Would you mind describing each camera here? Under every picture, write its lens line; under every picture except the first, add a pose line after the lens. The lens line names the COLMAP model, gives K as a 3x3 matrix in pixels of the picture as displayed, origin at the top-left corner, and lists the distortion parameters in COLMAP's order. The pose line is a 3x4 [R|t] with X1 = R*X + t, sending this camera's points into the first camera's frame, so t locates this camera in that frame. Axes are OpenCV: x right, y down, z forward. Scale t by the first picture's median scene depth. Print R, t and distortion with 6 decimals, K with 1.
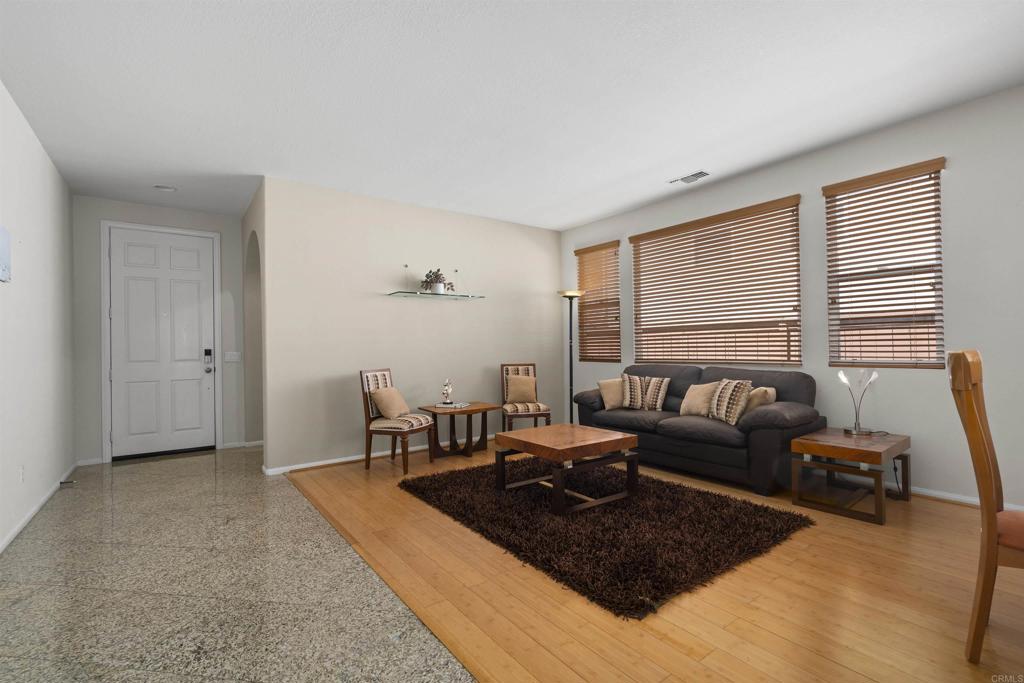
lens RADIAL K [[458.5, 0, 508.4], [0, 458.5, 344.6], [0, 0, 1]] dist [-0.008471, 0.000710]
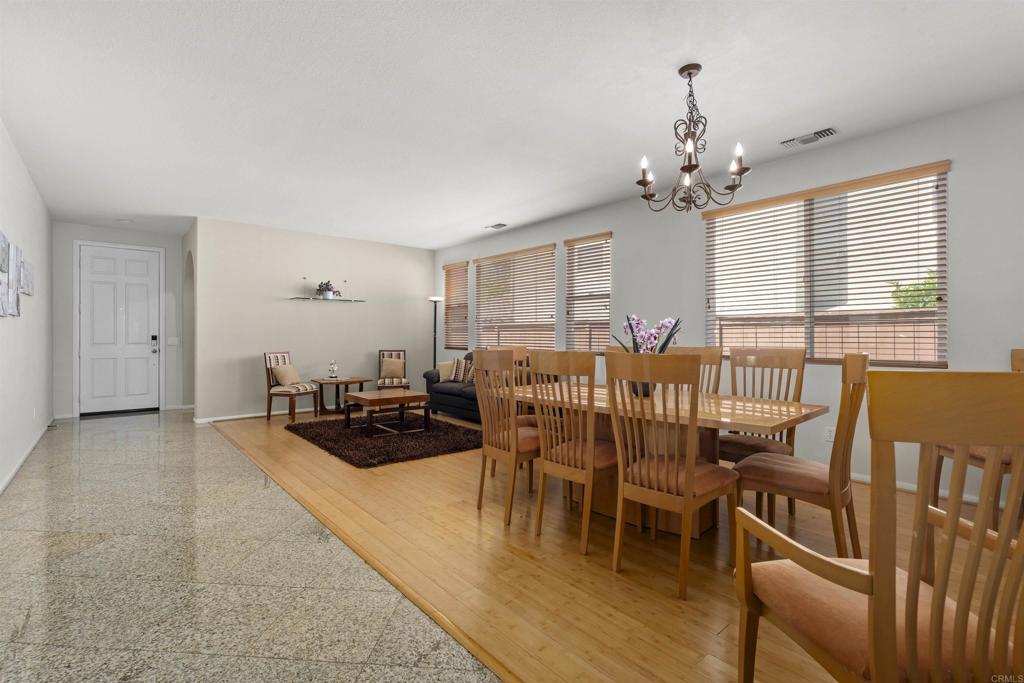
lens RADIAL K [[458.5, 0, 508.4], [0, 458.5, 344.6], [0, 0, 1]] dist [-0.008471, 0.000710]
pose [[0.997113, 0.016989, 0.074007, 0.307504], [-0.018672, 0.999581, 0.022109, -0.013414], [-0.073600, -0.023427, 0.997013, -0.452293]]
